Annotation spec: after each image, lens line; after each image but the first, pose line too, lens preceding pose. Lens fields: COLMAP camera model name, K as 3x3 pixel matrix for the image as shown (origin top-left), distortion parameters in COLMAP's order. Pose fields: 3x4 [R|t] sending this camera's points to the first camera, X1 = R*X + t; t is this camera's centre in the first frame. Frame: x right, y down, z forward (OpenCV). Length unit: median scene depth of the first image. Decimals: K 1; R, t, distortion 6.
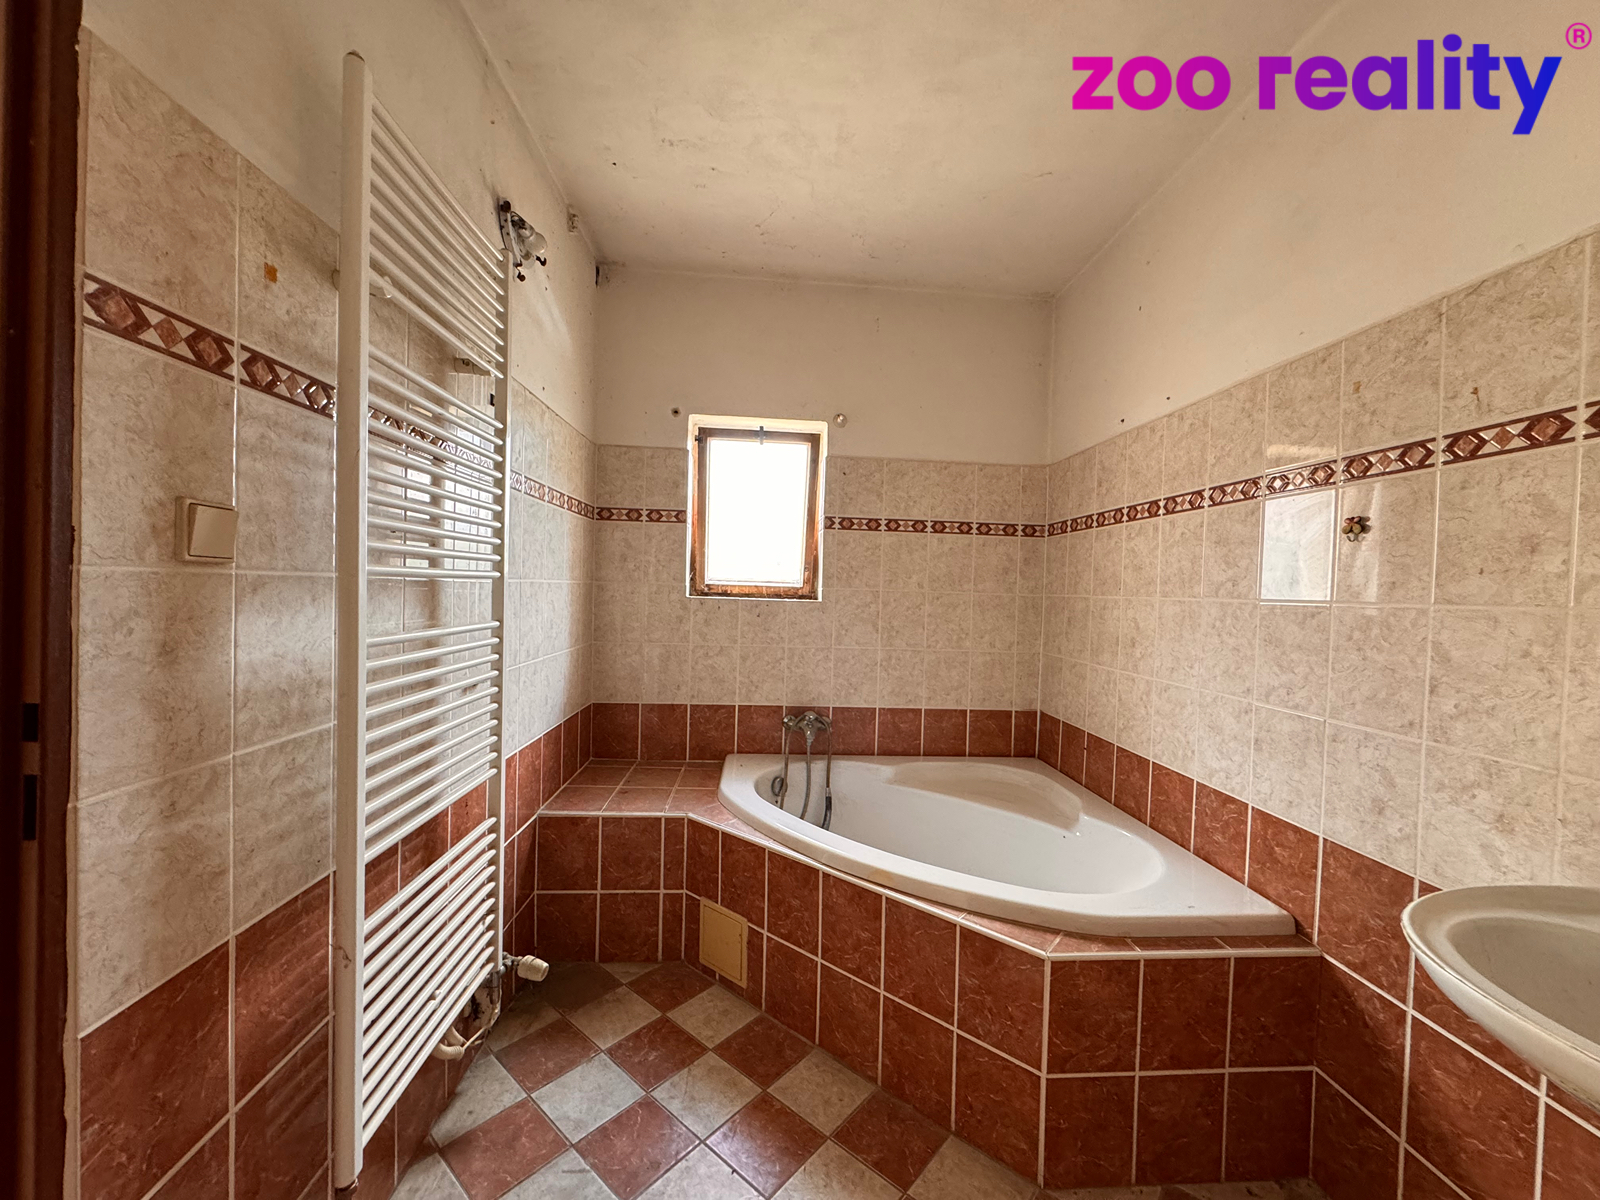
lens RADIAL K [[635.3, 0, 801.6], [0, 635.3, 602.0], [0, 0, 1]] dist [-0.001914, 0.000316]
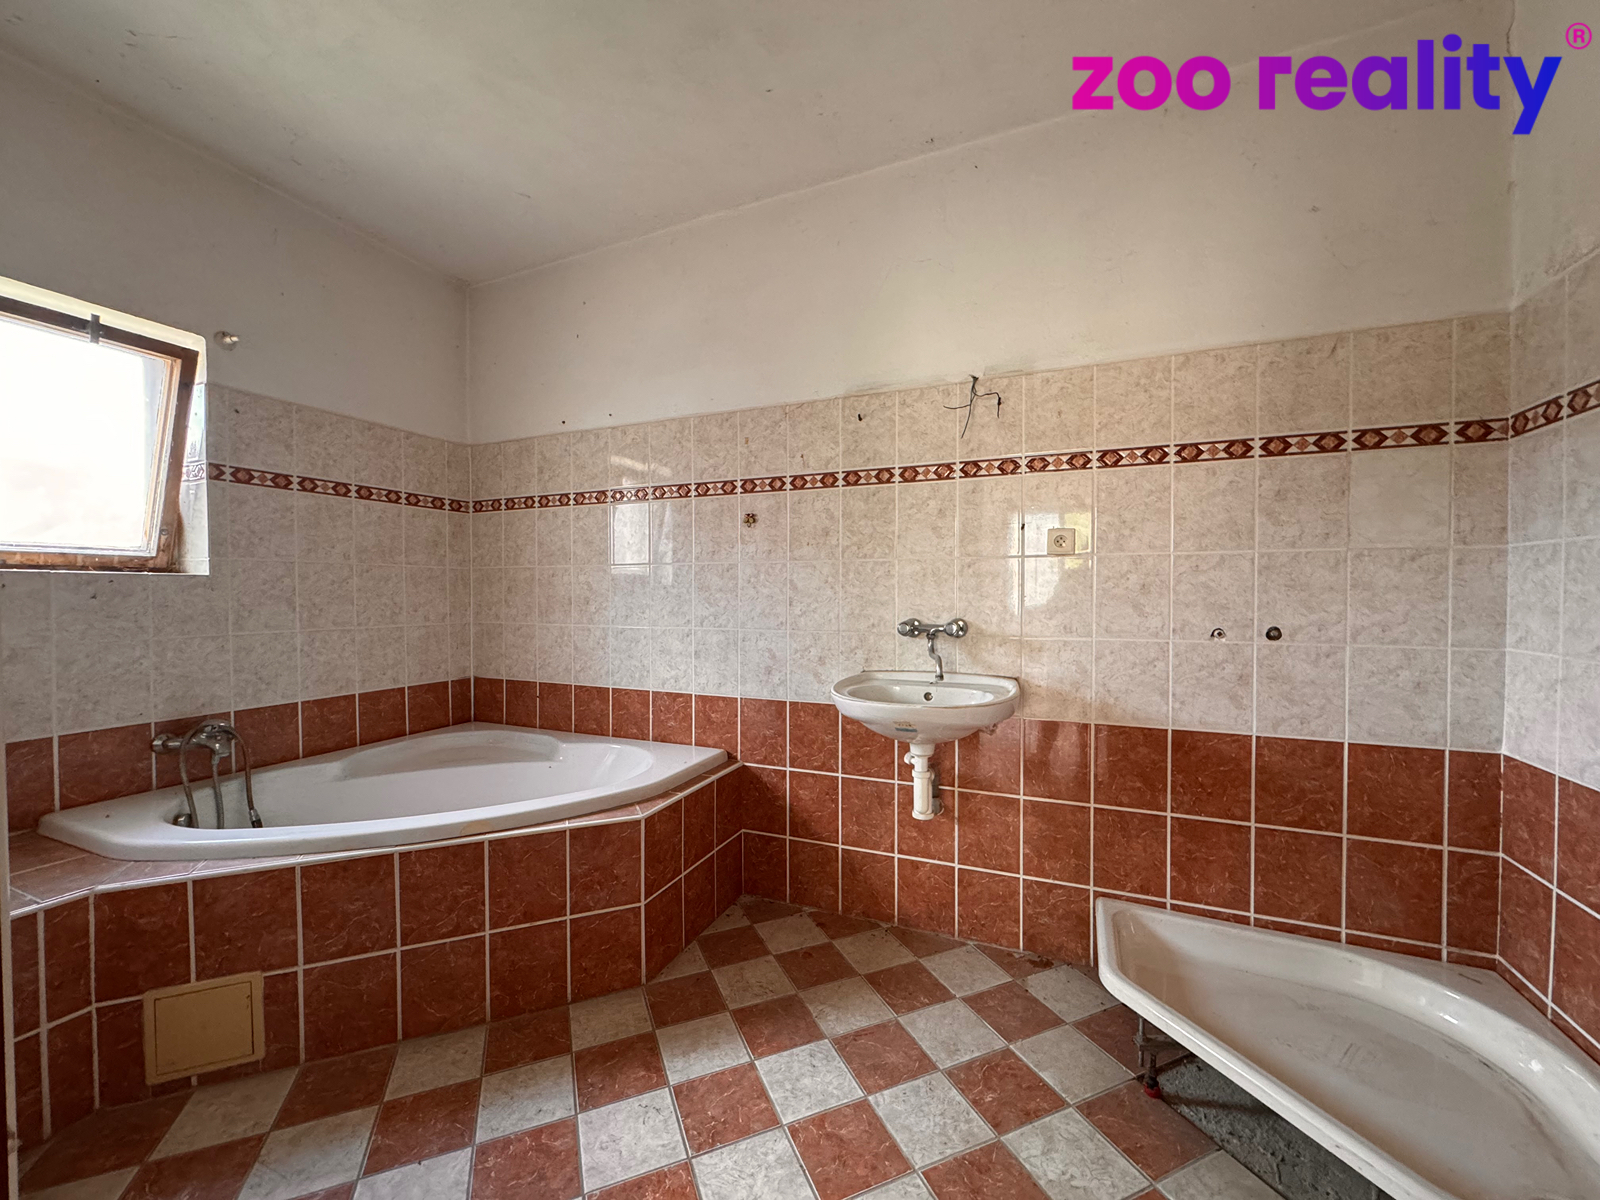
lens RADIAL K [[635.3, 0, 802.1], [0, 635.3, 599.8], [0, 0, 1]] dist [-0.001914, 0.000316]
pose [[0.454338, -0.044517, 0.889717, -0.584072], [0.032348, 0.998916, 0.033462, 0.047247], [-0.890242, 0.013578, 0.455285, 0.050477]]
